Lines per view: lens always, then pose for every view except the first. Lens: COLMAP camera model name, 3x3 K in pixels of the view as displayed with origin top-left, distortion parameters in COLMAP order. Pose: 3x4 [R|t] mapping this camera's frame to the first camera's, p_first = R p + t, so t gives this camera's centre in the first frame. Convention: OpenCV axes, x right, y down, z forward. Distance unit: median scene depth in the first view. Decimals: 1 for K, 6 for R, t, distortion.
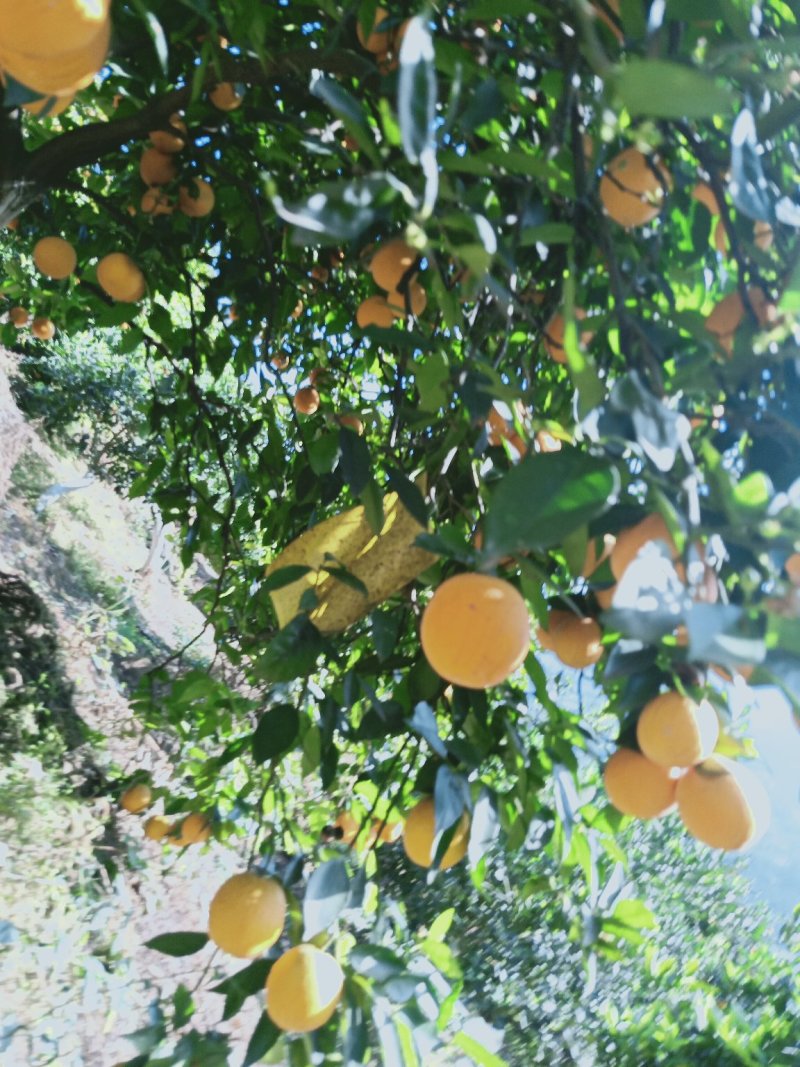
lens RADIAL K [[812.9, 0, 400.0], [0, 812.9, 533.5], [0, 0, 1]] dist [0.048547, -0.032666]
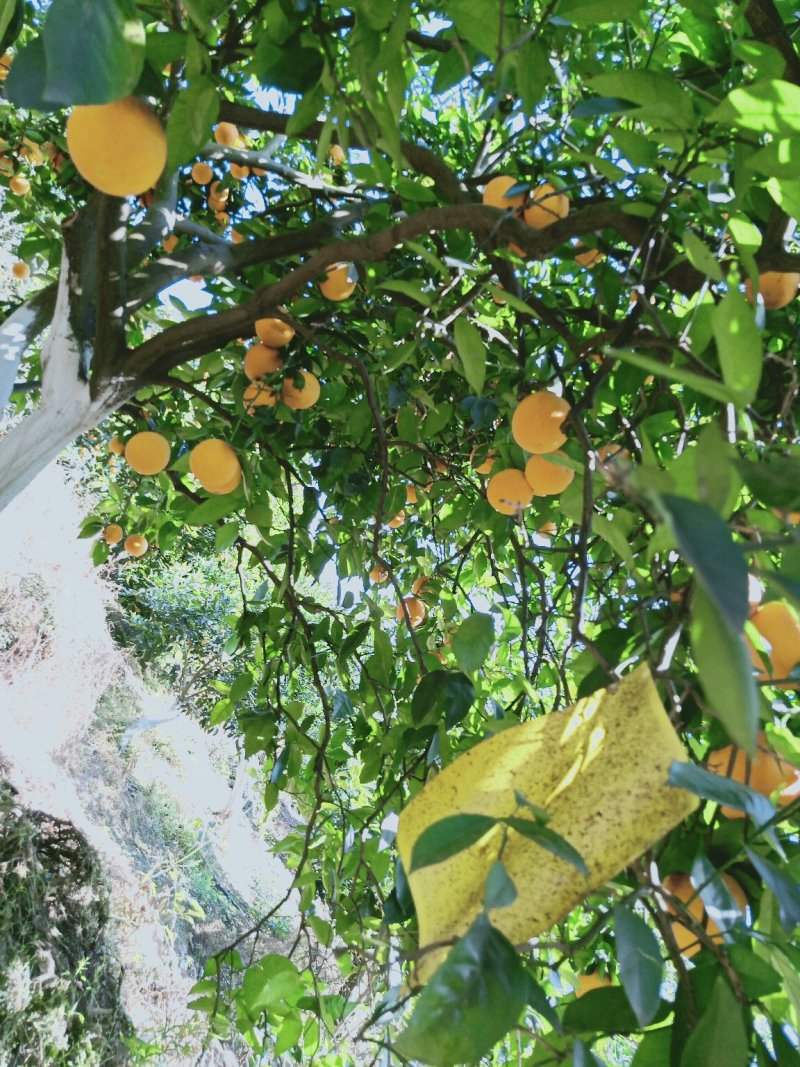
lens RADIAL K [[817.5, 0, 400.0], [0, 817.5, 533.5], [0, 0, 1]] dist [-0.000219, 0.133124]
pose [[0.994415, -0.028543, -0.101610, -0.038079], [-0.000972, 0.960220, -0.279244, 0.003697], [0.105538, 0.277783, 0.954829, 0.138736]]
